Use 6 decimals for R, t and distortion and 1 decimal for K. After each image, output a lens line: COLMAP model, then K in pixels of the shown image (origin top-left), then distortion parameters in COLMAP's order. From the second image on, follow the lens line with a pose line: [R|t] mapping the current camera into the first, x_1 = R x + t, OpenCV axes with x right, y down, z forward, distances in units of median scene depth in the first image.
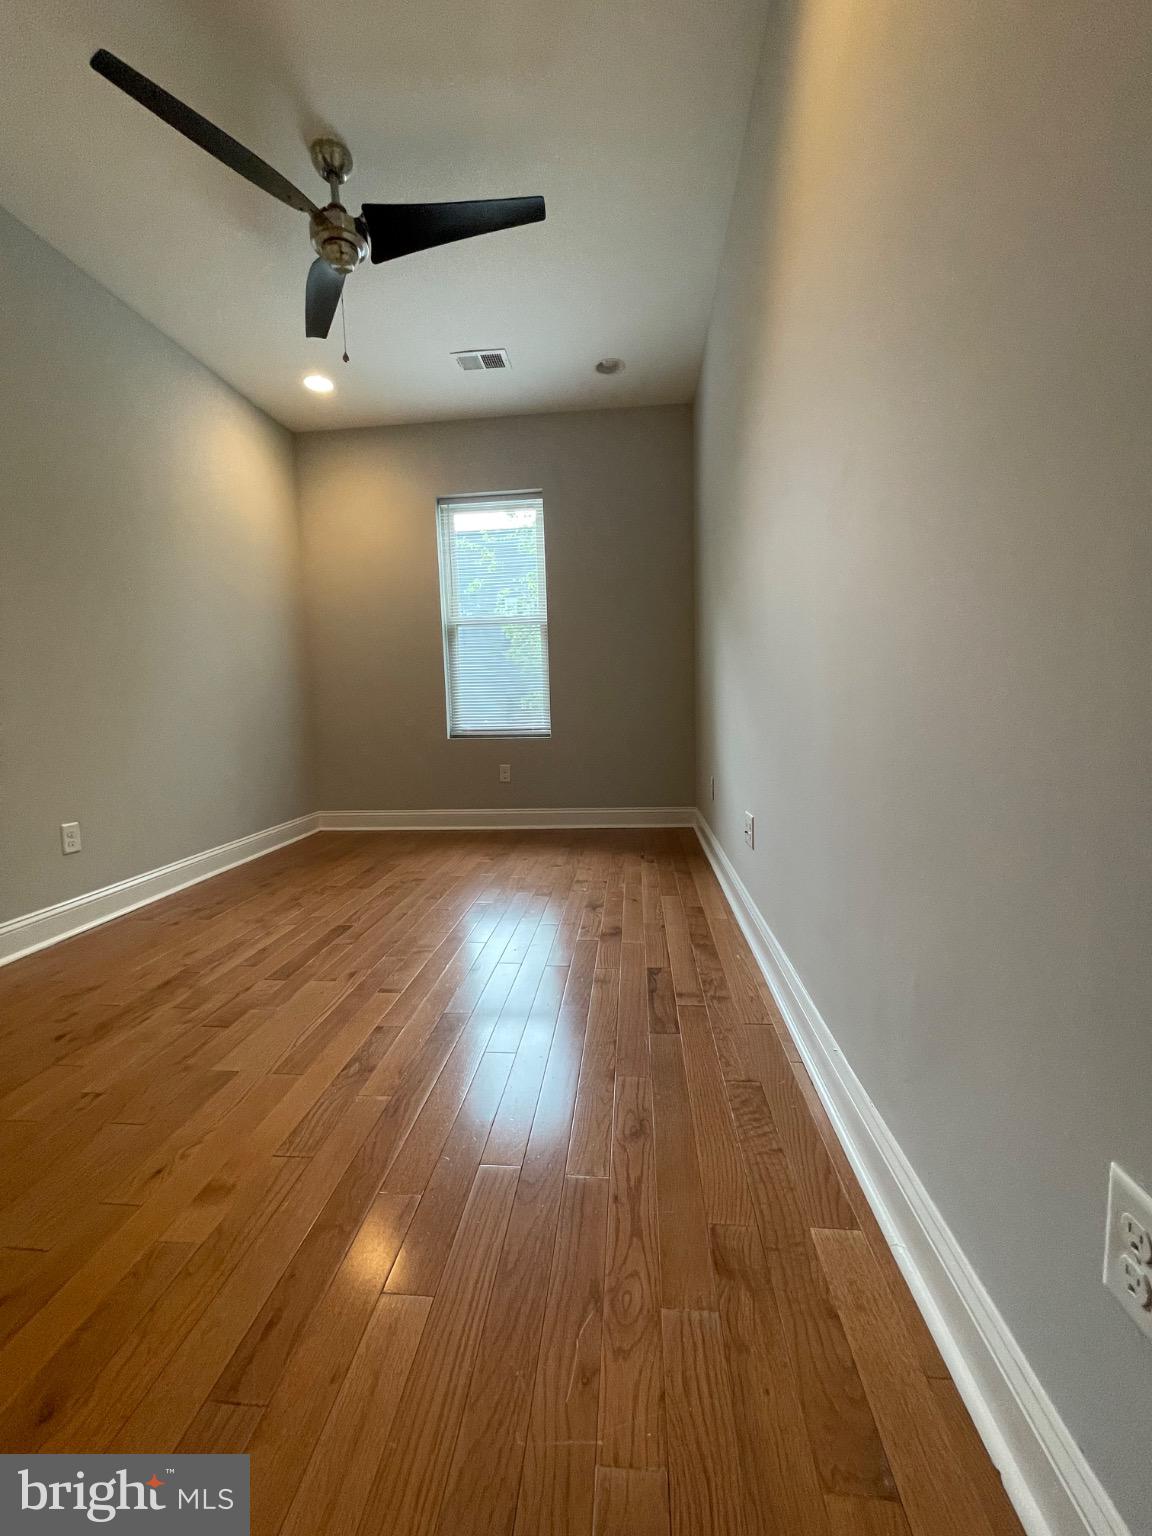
lens RADIAL K [[617.9, 0, 578.0], [0, 617.9, 757.7], [0, 0, 1]] dist [0.001276, -0.000129]
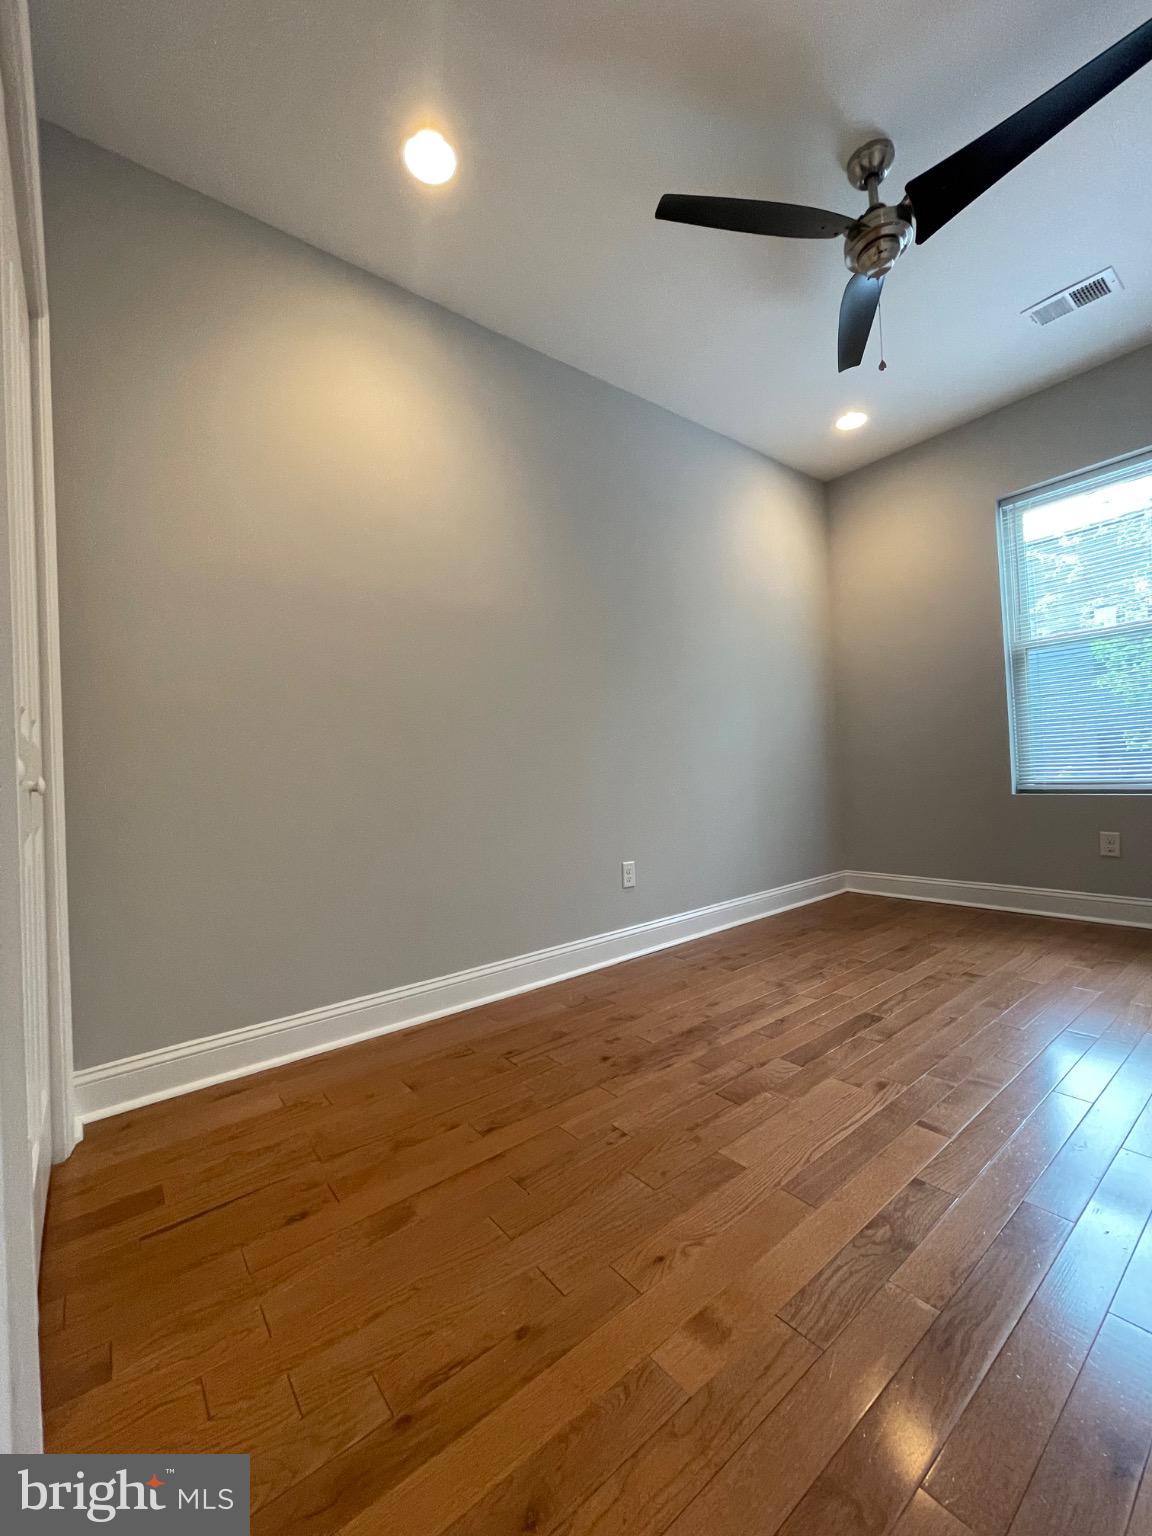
lens RADIAL K [[617.2, 0, 571.2], [0, 617.2, 768.3], [0, 0, 1]] dist [0.000417, 0.000473]
pose [[0.682654, -0.010068, -0.730673, -0.045844], [-0.038123, 0.998053, -0.049370, -0.008081], [0.729747, 0.061558, 0.680940, 0.121376]]
